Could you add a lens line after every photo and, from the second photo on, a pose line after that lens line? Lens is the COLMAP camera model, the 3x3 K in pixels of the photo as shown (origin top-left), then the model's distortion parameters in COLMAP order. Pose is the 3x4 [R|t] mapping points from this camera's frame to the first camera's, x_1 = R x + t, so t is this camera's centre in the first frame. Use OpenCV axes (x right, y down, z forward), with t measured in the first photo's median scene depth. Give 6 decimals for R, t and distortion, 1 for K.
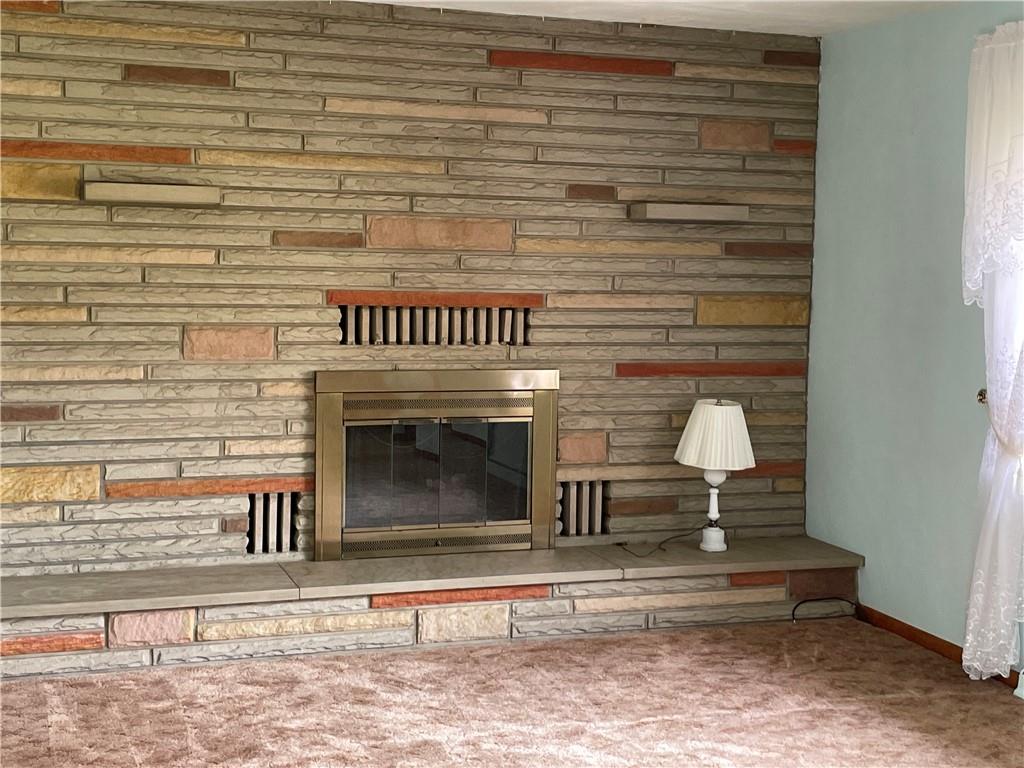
lens RADIAL K [[1391.4, 0, 514.8], [0, 1391.4, 363.4], [0, 0, 1]] dist [0.081983, 0.000000]
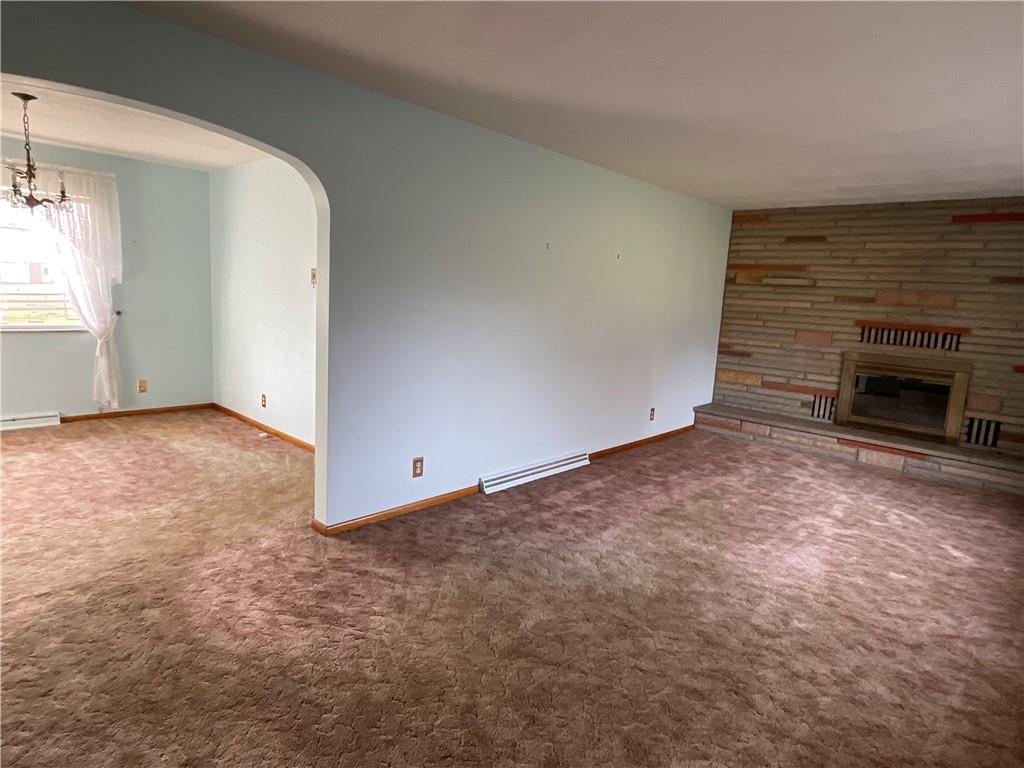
lens RADIAL K [[599.3, 0, 511.4], [0, 599.3, 384.1], [0, 0, 1]] dist [-0.001174, -0.000317]
pose [[0.474409, 0.143330, -0.868558, 0.530129], [-0.110063, 0.988571, 0.103018, 0.019431], [0.873397, 0.046723, 0.484762, -0.064192]]
